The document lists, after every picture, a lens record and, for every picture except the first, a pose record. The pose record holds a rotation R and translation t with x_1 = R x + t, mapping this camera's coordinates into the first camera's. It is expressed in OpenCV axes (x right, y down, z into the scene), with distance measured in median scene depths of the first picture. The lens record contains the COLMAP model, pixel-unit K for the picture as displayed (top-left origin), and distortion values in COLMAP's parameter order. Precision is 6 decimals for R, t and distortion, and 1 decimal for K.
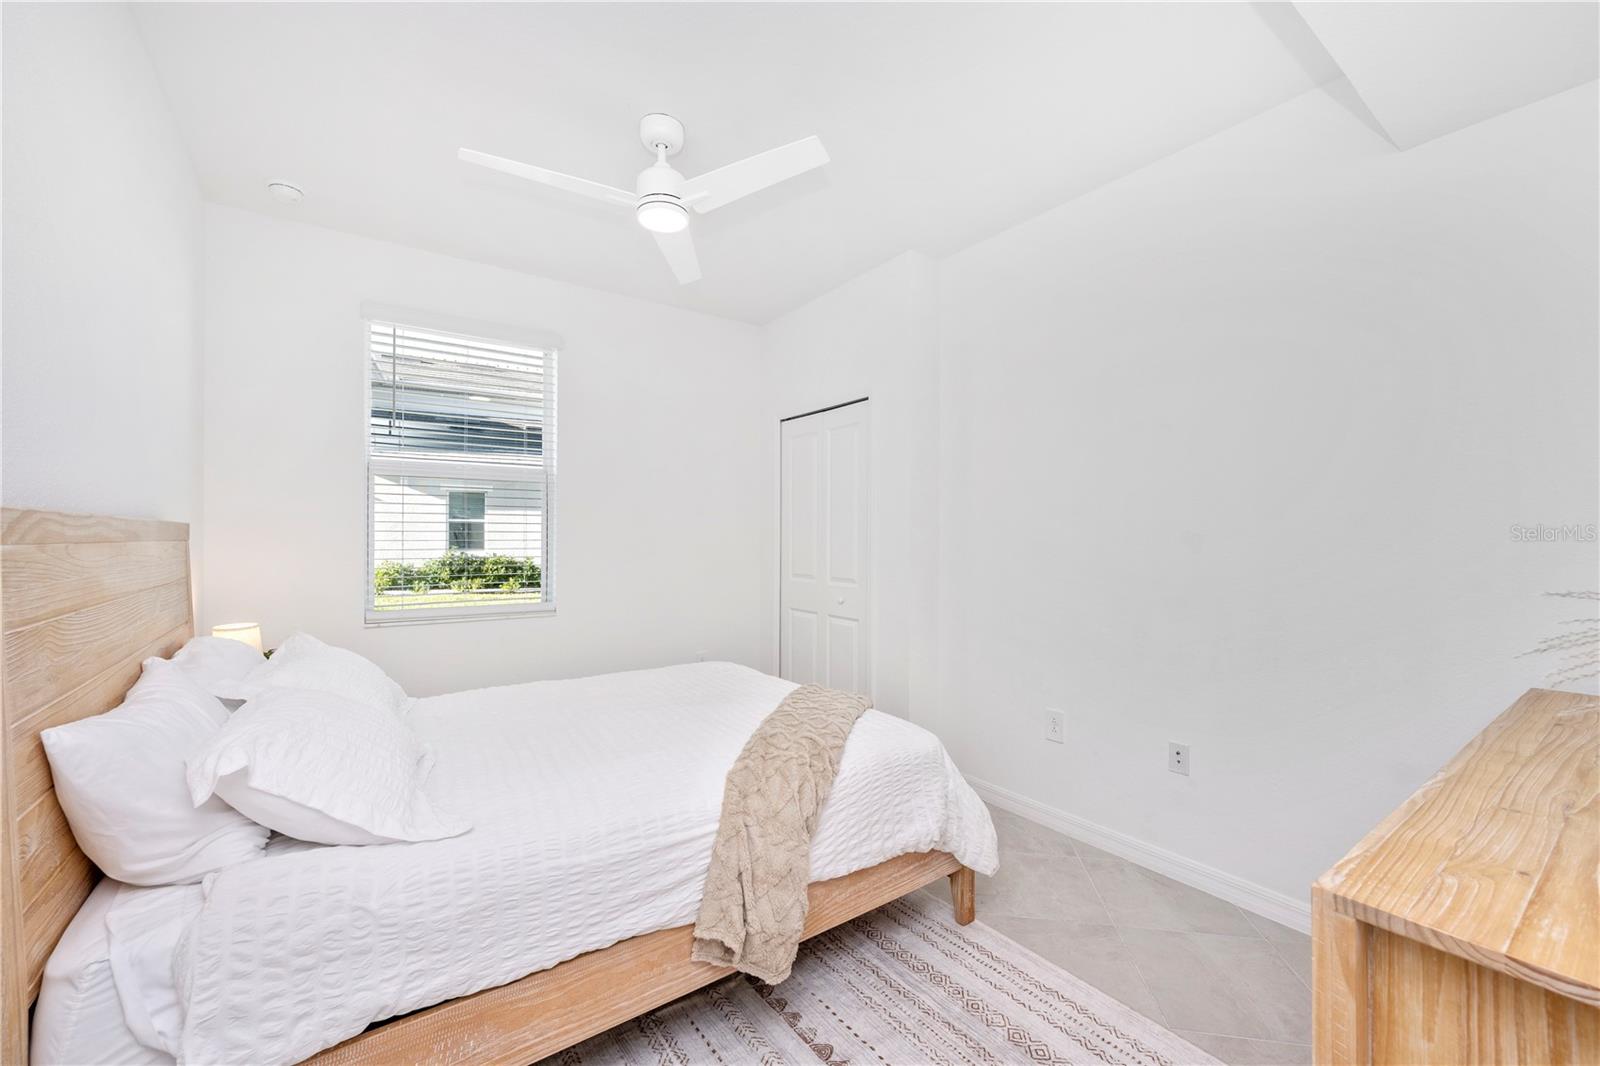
lens RADIAL K [[639.3, 0, 804.6], [0, 639.3, 531.4], [0, 0, 1]] dist [-0.007956, 0.000624]
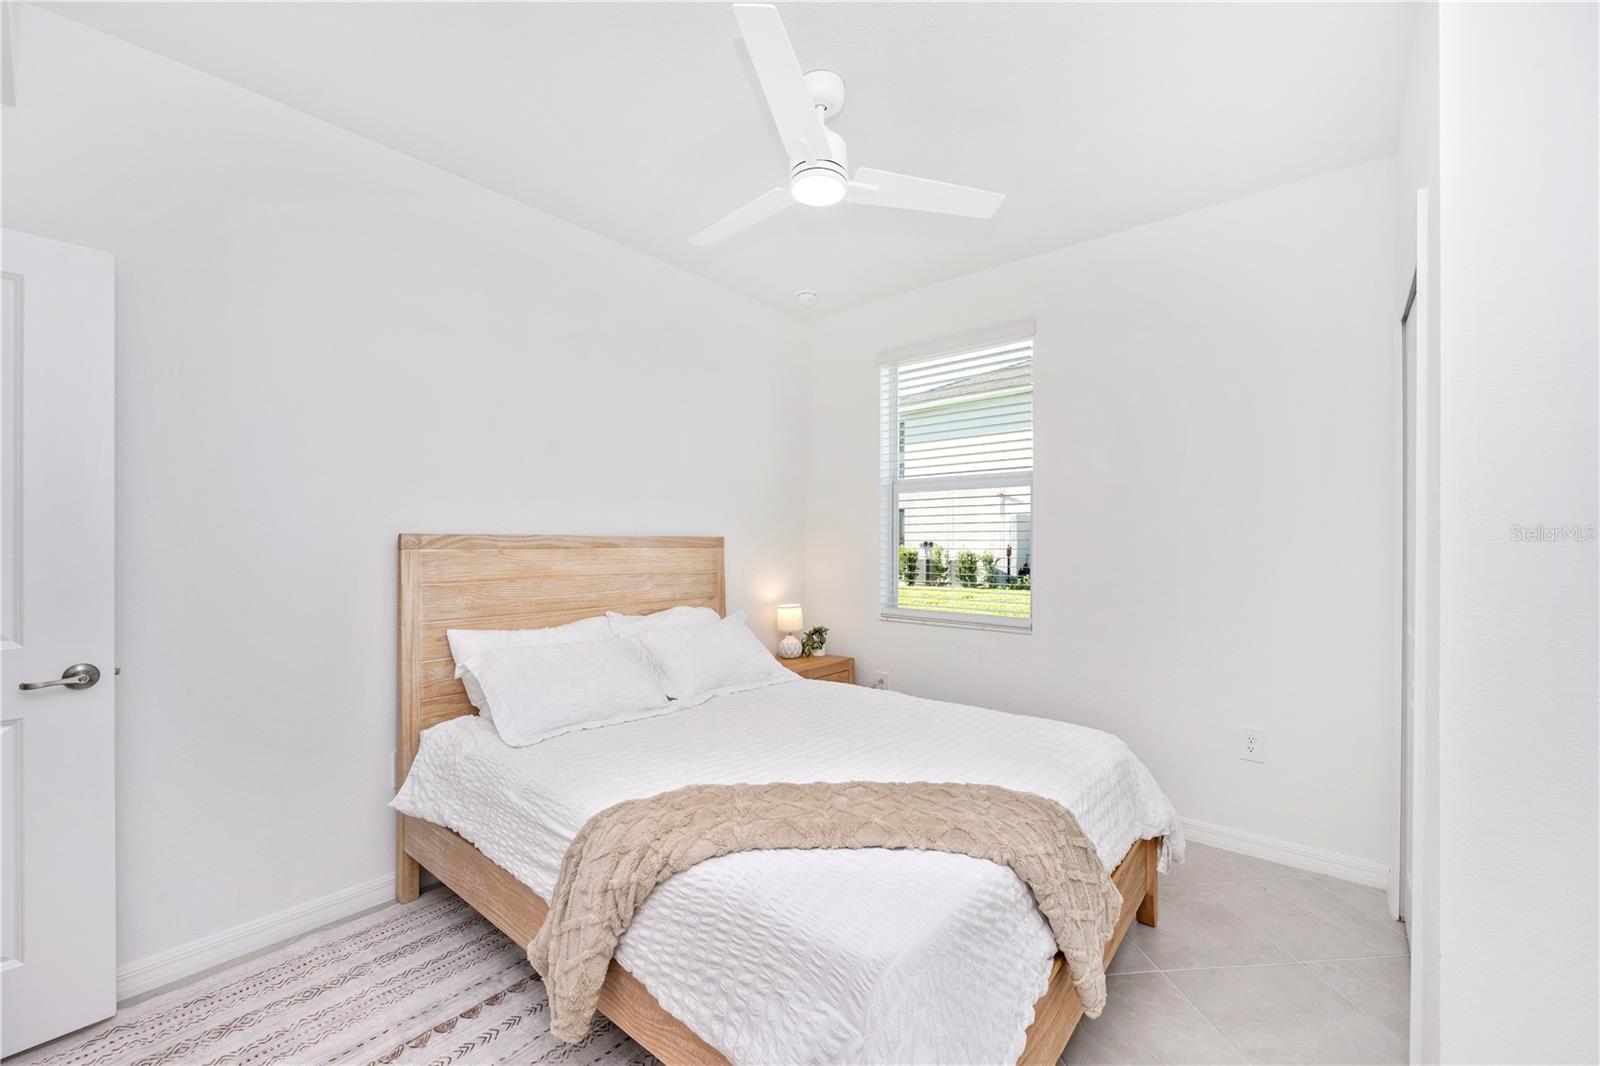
lens RADIAL K [[639.3, 0, 805.5], [0, 639.3, 542.0], [0, 0, 1]] dist [-0.007956, 0.000624]
pose [[0.256028, -0.000347, -0.966669, 0.658673], [0.007014, 0.999974, 0.001499, 0.000208], [0.966644, -0.007164, 0.256024, 0.786380]]
